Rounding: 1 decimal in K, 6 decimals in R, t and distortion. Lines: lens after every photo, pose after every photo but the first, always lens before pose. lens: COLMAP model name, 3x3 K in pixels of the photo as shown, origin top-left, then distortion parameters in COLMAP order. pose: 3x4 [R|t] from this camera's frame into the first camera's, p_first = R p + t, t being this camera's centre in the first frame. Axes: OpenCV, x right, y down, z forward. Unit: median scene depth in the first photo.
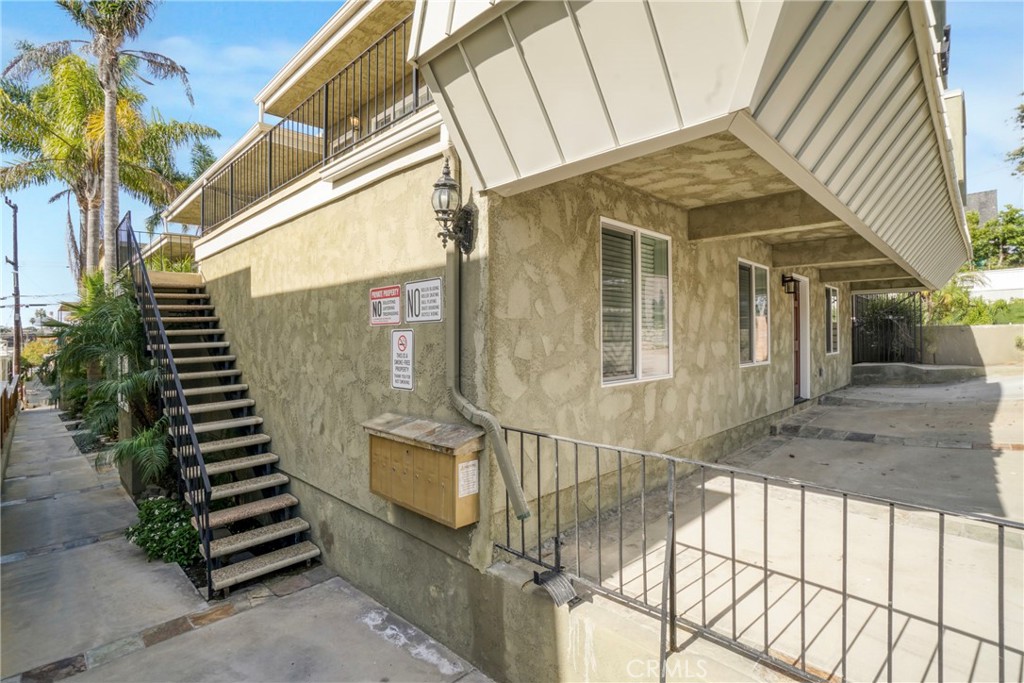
lens RADIAL K [[492.4, 0, 506.3], [0, 492.4, 339.0], [0, 0, 1]] dist [-0.007589, 0.000523]
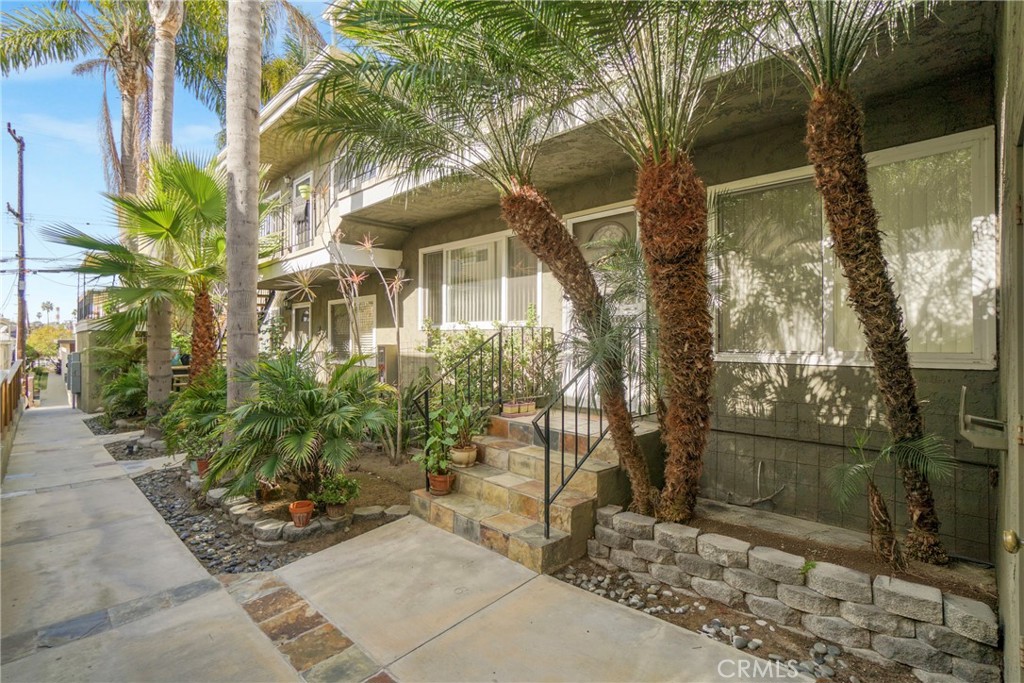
lens RADIAL K [[492.4, 0, 507.8], [0, 492.4, 342.2], [0, 0, 1]] dist [-0.007589, 0.000523]
pose [[0.999892, 0.013918, -0.004725, -0.257049], [-0.013907, 0.999901, 0.002346, 0.031591], [0.004757, -0.002280, 0.999986, 0.260597]]
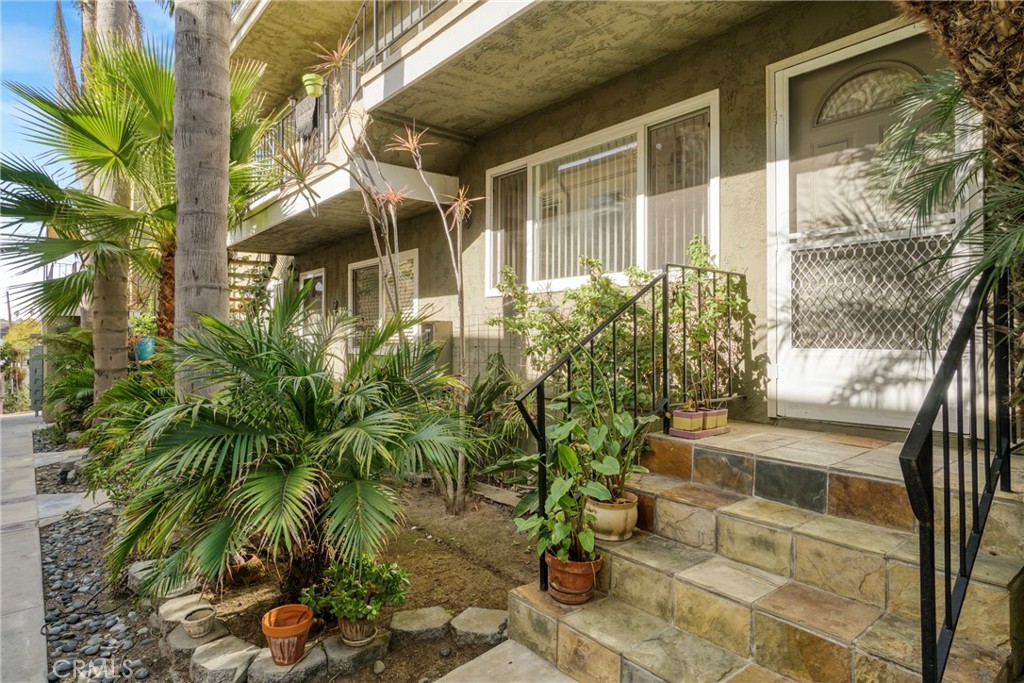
lens RADIAL K [[581.5, 0, 515.8], [0, 581.5, 337.8], [0, 0, 1]] dist [0.016288, 0.000576]
pose [[0.996804, 0.013331, -0.078765, -0.279012], [-0.013681, 0.999899, -0.003906, 0.040757], [0.078705, 0.004971, 0.996886, 0.323150]]
